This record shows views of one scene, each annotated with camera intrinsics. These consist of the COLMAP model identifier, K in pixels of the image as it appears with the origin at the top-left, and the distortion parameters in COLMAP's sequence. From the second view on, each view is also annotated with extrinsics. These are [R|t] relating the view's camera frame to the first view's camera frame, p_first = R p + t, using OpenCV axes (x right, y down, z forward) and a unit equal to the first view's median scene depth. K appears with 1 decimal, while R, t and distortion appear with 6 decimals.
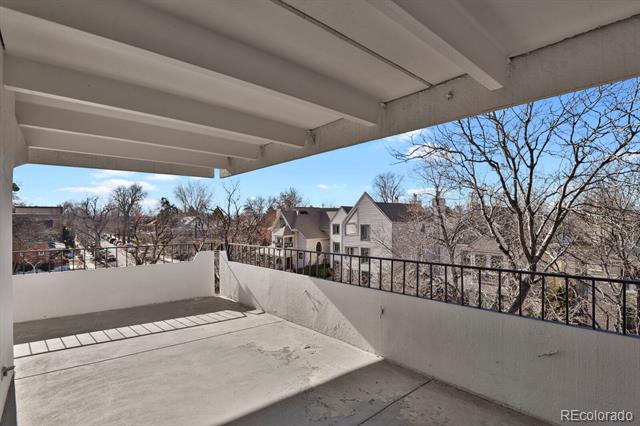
lens RADIAL K [[314.4, 0, 324.2], [0, 314.4, 217.1], [0, 0, 1]] dist [-0.024313, 0.000106]
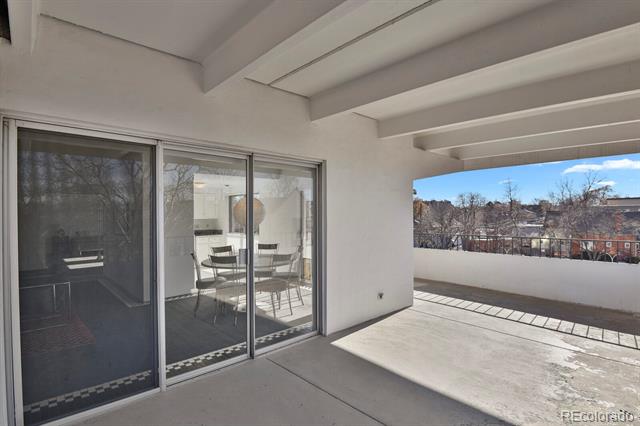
lens RADIAL K [[314.4, 0, 324.2], [0, 314.4, 217.1], [0, 0, 1]] dist [-0.024313, 0.000106]
pose [[0.046398, 0.006683, -0.998901, 0.558450], [0.018730, 0.999796, 0.007559, 0.009194], [0.998747, -0.019060, 0.046263, 0.395642]]
